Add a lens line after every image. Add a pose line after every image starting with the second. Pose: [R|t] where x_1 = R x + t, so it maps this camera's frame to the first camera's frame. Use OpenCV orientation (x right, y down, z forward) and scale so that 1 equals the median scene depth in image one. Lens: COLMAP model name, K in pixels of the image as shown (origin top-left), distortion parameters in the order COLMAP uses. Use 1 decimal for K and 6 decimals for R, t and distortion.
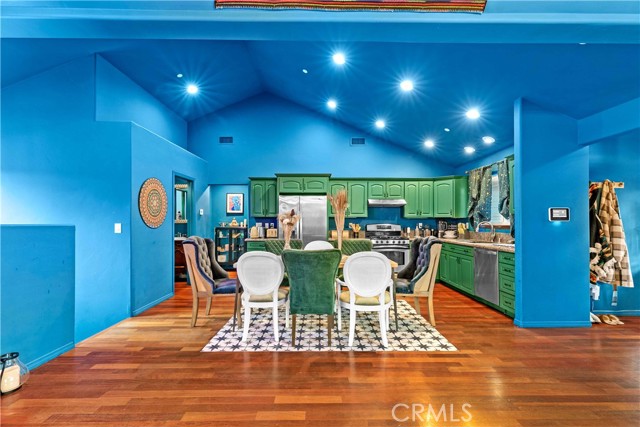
lens RADIAL K [[292.1, 0, 320.3], [0, 292.1, 220.9], [0, 0, 1]] dist [0.000933, 0.000260]
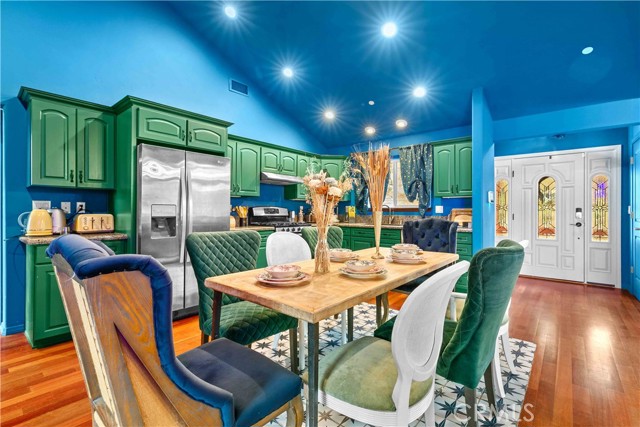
lens RADIAL K [[293.5, 0, 323.6], [0, 293.5, 210.4], [0, 0, 1]] dist [0.000186, 0.000060]
pose [[0.645022, 0.001105, 0.764163, -0.366798], [-0.006699, 0.999969, 0.004209, 0.021401], [-0.764134, -0.007834, 0.645010, 0.533756]]
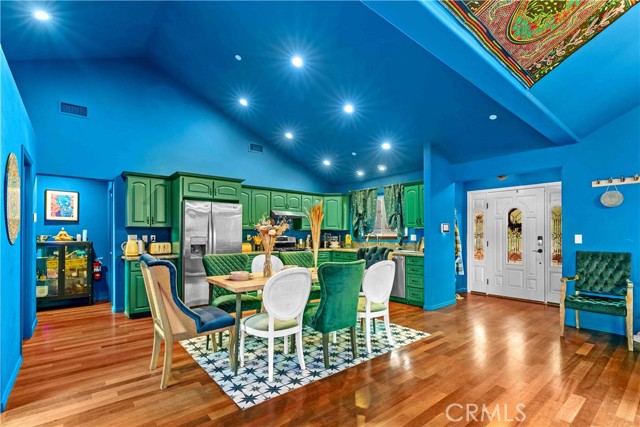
lens RADIAL K [[298.4, 0, 318.2], [0, 298.4, 234.1], [0, 0, 1]] dist [0.000897, 0.000394]
pose [[0.781512, -0.001685, 0.623888, -0.419721], [-0.001132, 0.999991, 0.004119, 0.001082], [-0.623890, -0.003925, 0.781503, 0.170621]]
